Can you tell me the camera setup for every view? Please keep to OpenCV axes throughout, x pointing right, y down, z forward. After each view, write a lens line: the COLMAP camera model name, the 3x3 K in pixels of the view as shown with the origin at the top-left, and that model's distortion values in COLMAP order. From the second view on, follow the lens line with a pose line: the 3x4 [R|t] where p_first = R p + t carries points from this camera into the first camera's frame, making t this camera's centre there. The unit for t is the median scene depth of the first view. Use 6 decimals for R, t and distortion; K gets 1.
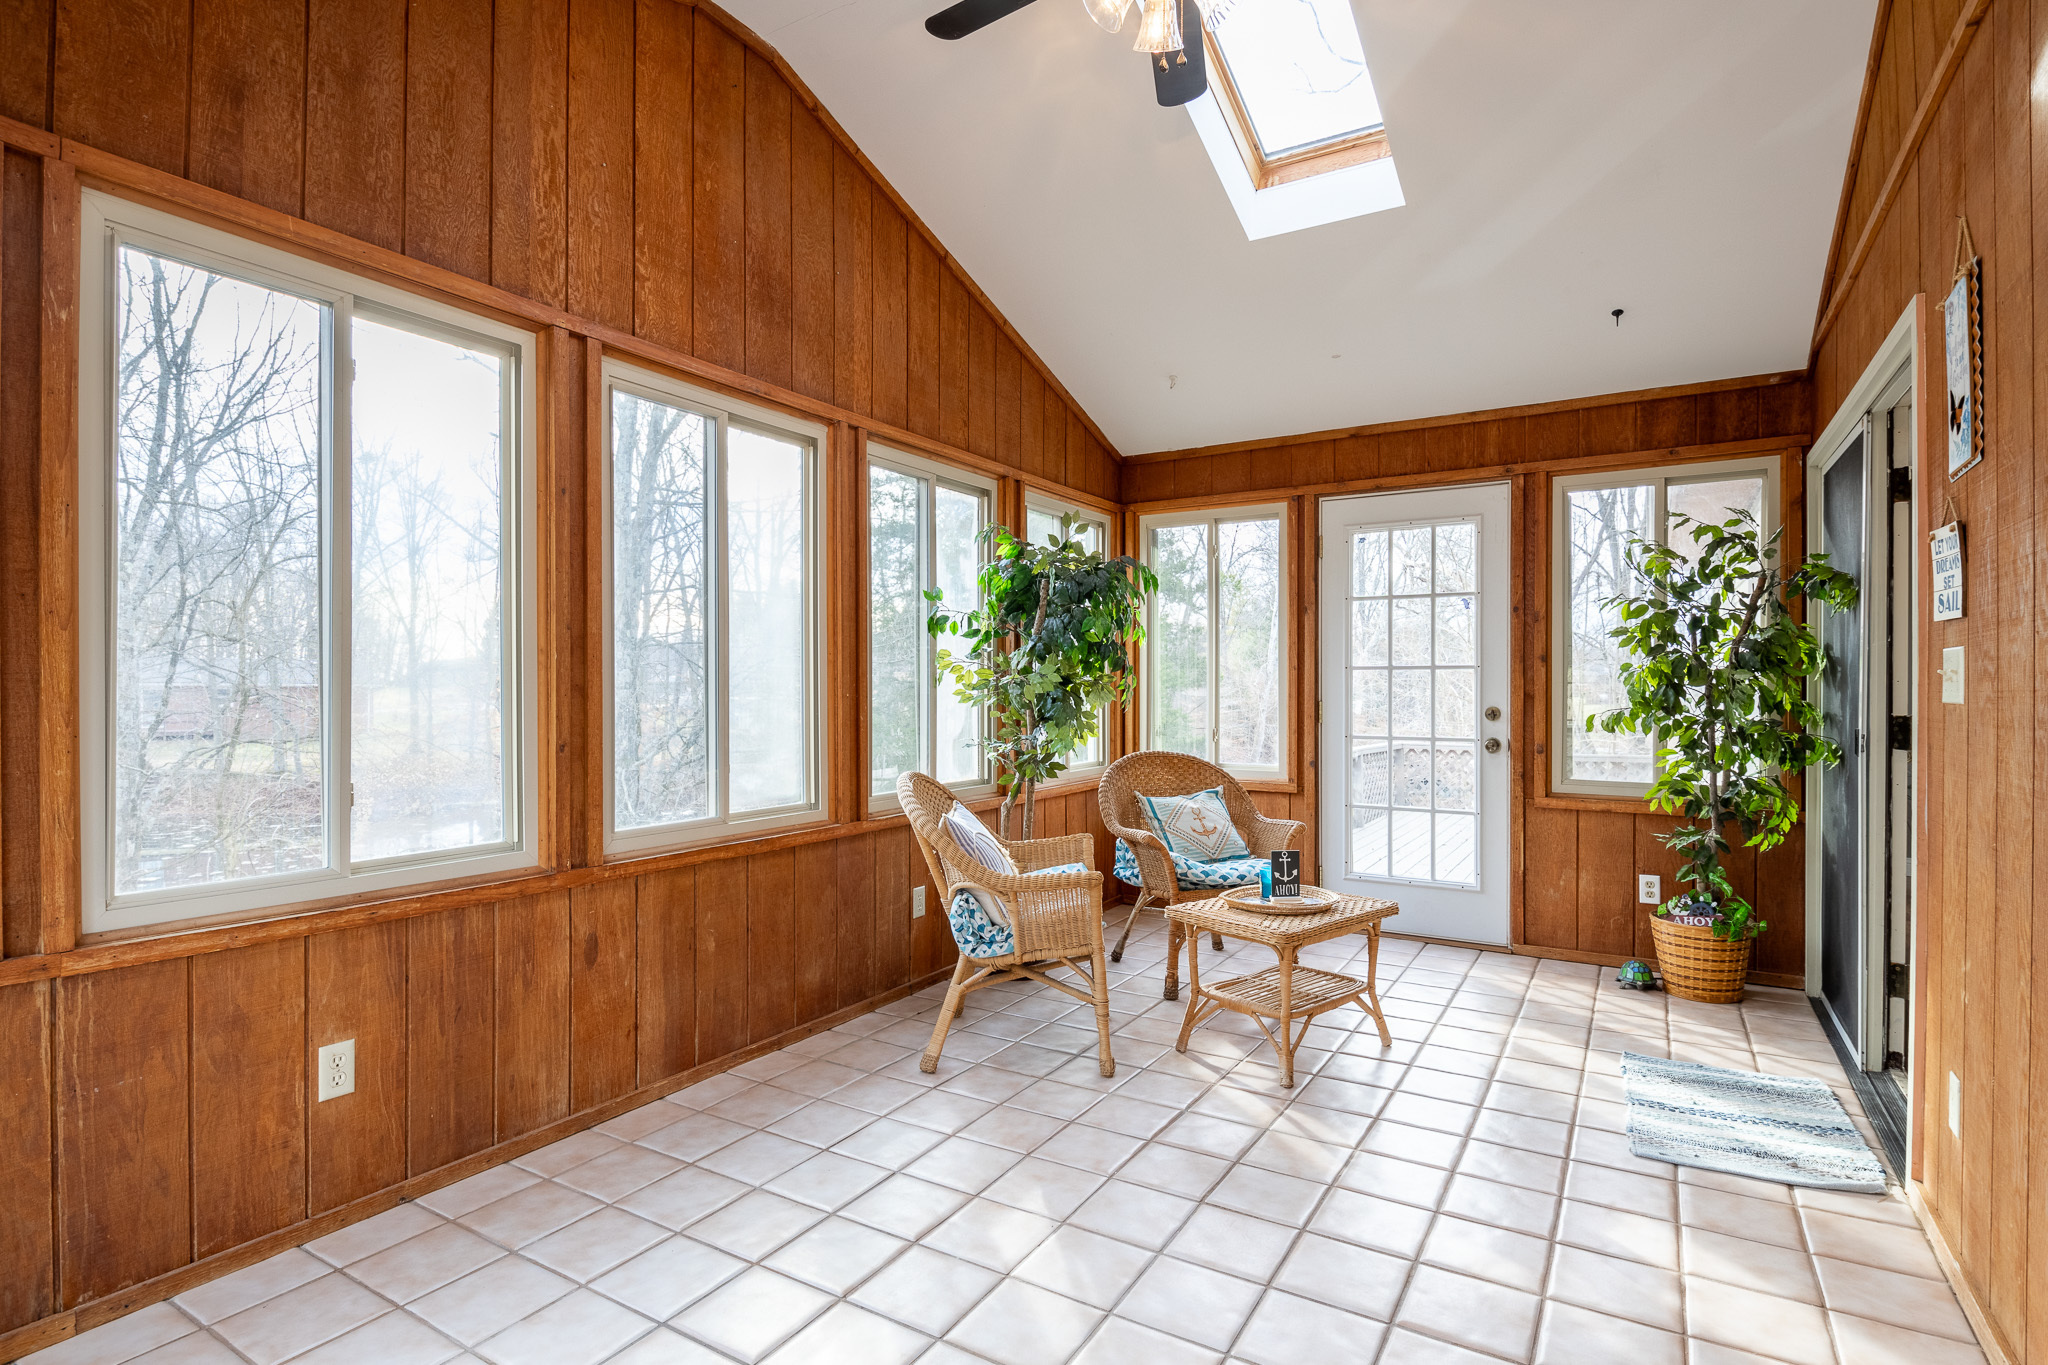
lens RADIAL K [[1030.2, 0, 1034.8], [0, 1030.2, 687.9], [0, 0, 1]] dist [0.020628, -0.021509]
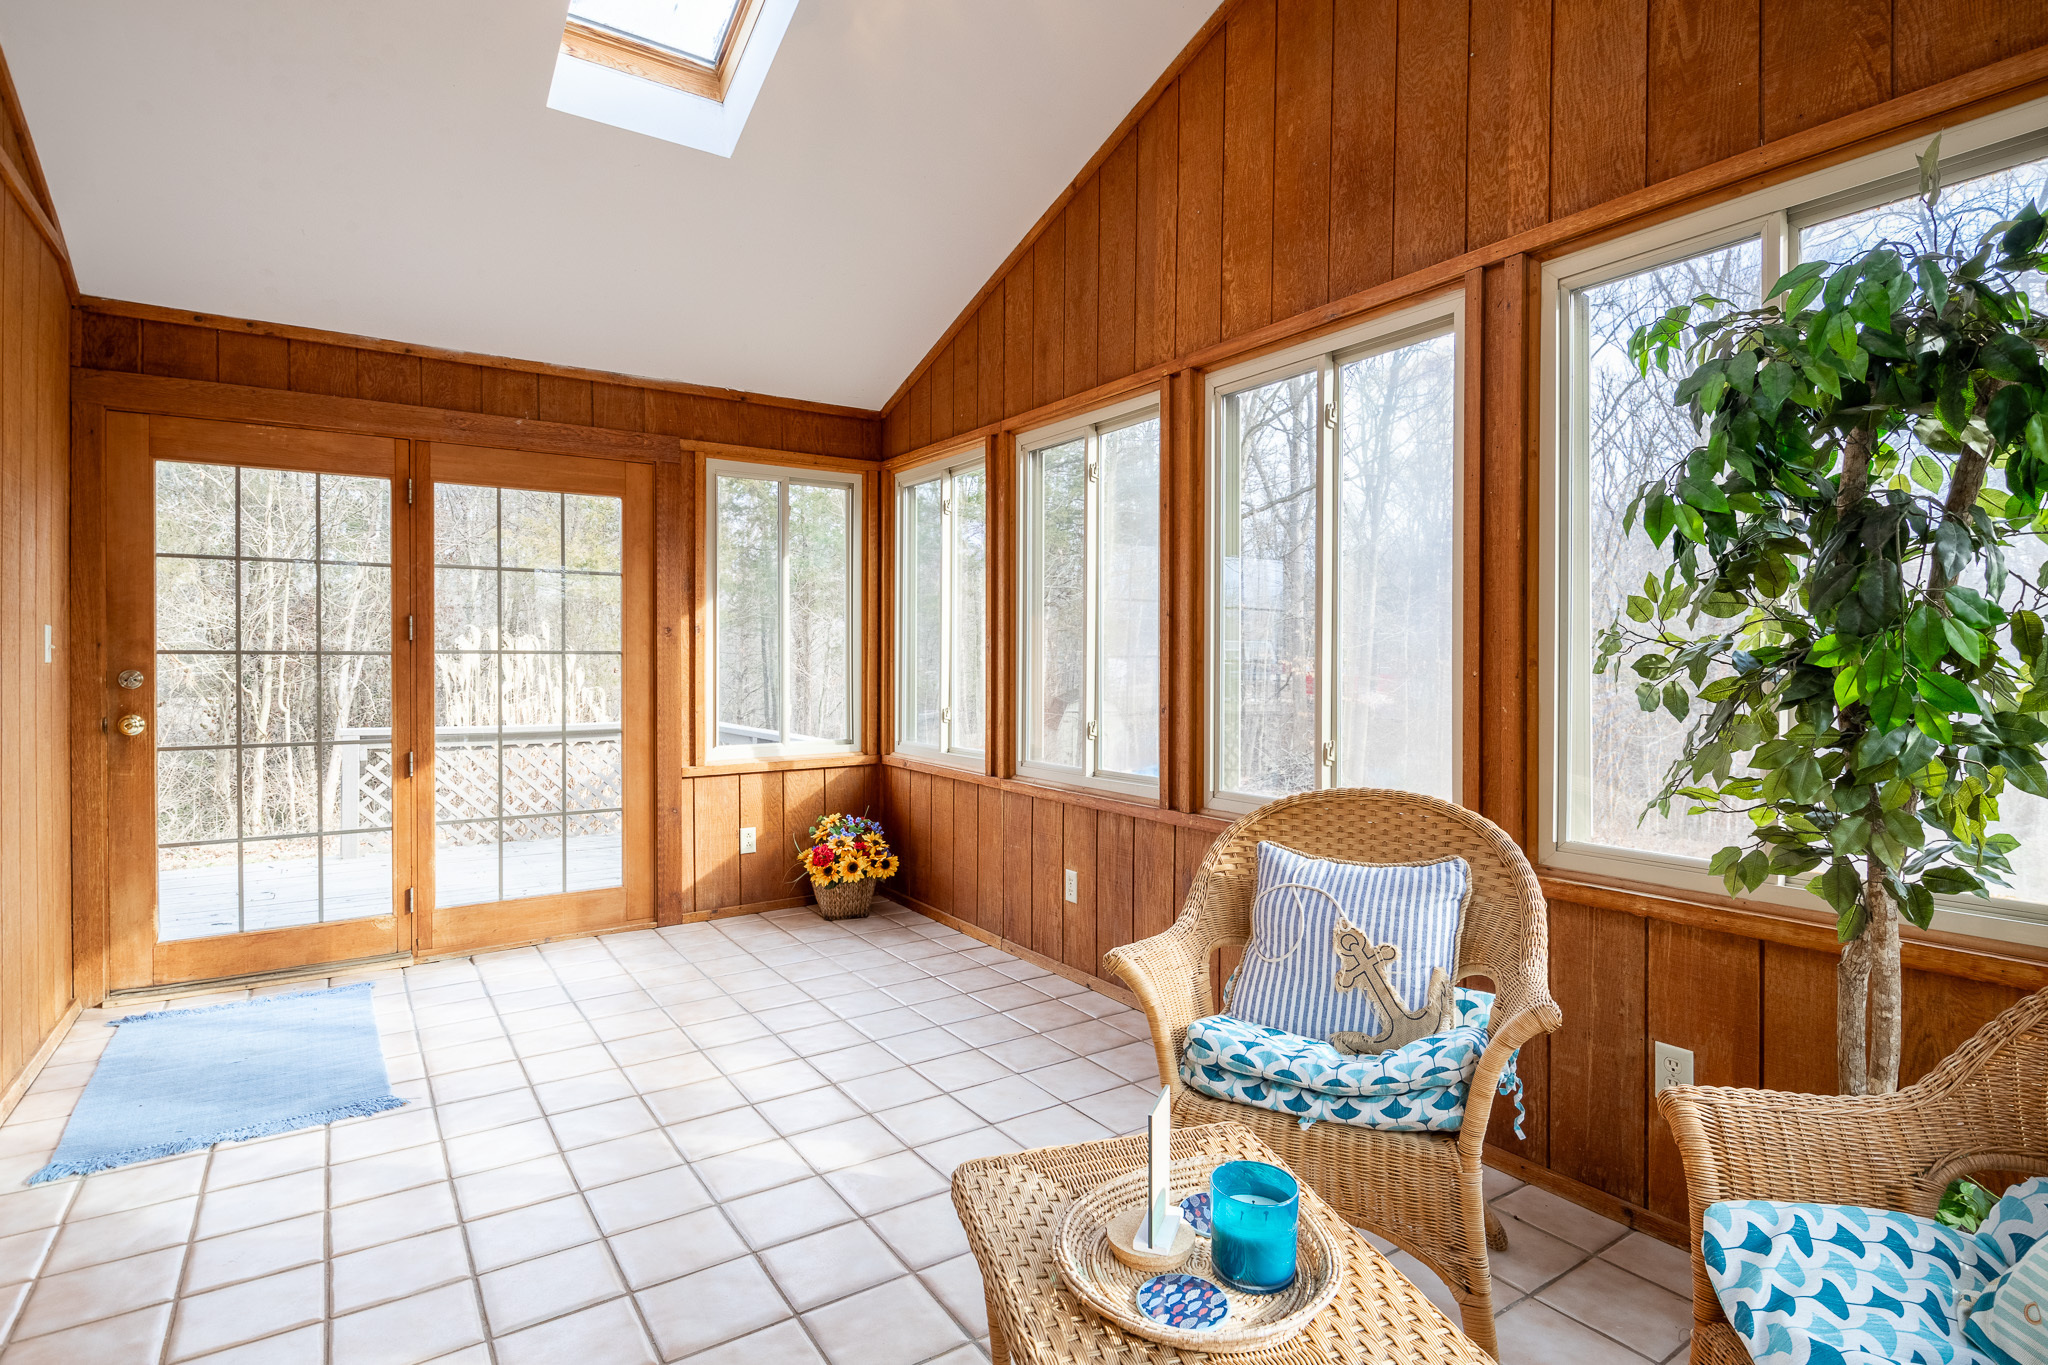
lens RADIAL K [[1029.2, 0, 1030.4], [0, 1029.2, 665.1], [0, 0, 1]] dist [0.026631, -0.020859]
pose [[-0.426684, -0.000548, -0.904400, 0.701928], [-0.003200, 0.999994, 0.000903, 0.002156], [0.904395, 0.003280, -0.426684, 1.305442]]
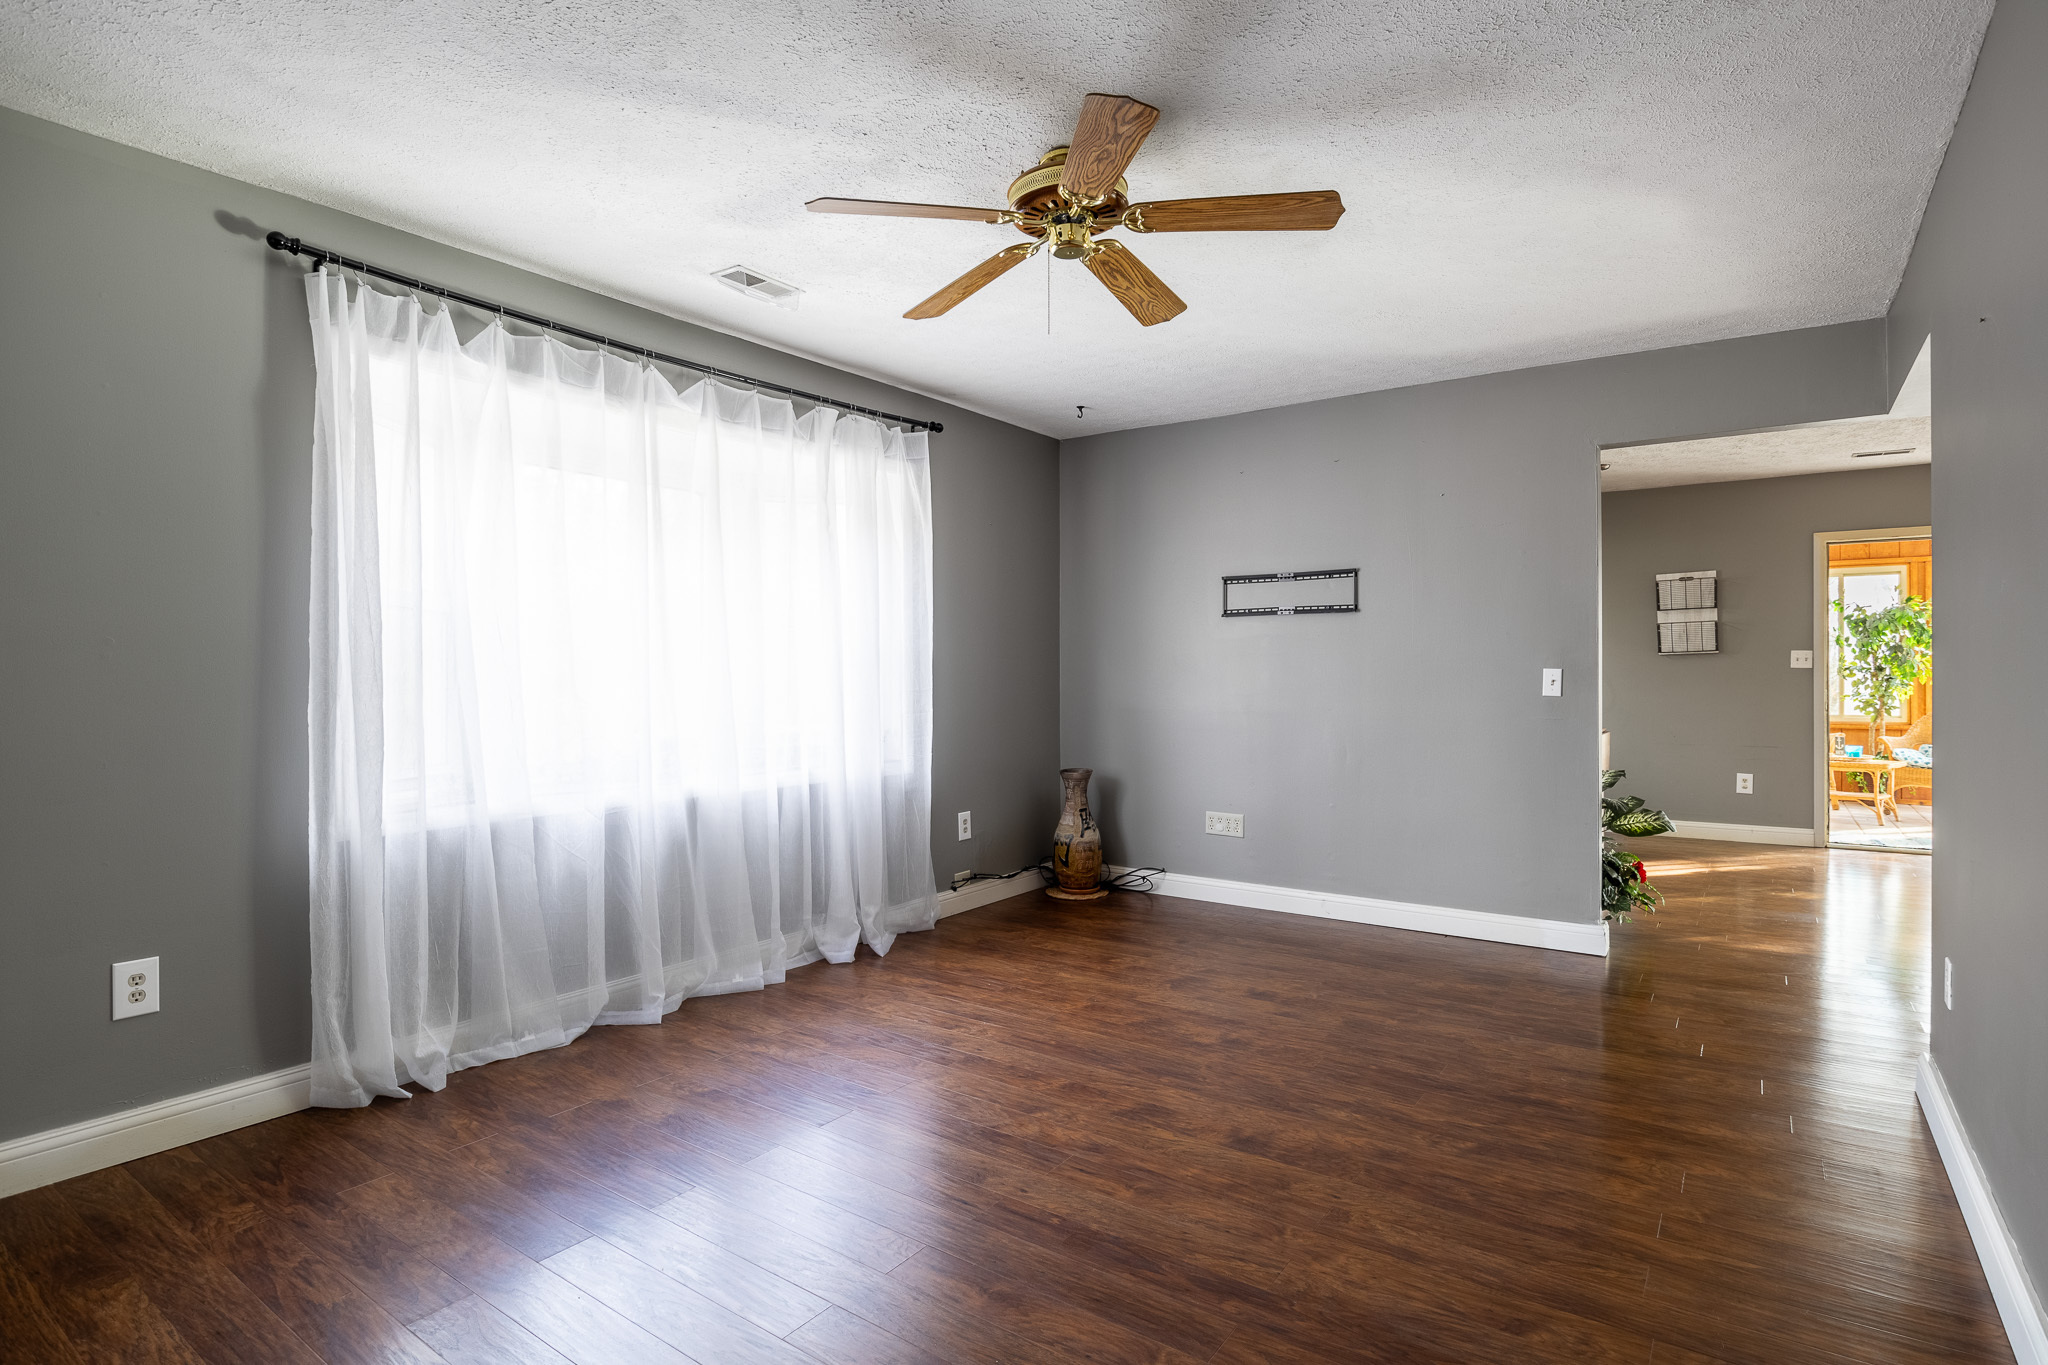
lens RADIAL K [[1017.1, 0, 1024.0], [0, 1017.1, 682.5], [0, 0, 1]] dist [-0.017582, 0.000678]
pose [[-0.091930, 0.007661, -0.995736, 3.215505], [0.001191, 0.999971, 0.007584, 0.011071], [0.995765, -0.000489, -0.091936, -0.788769]]
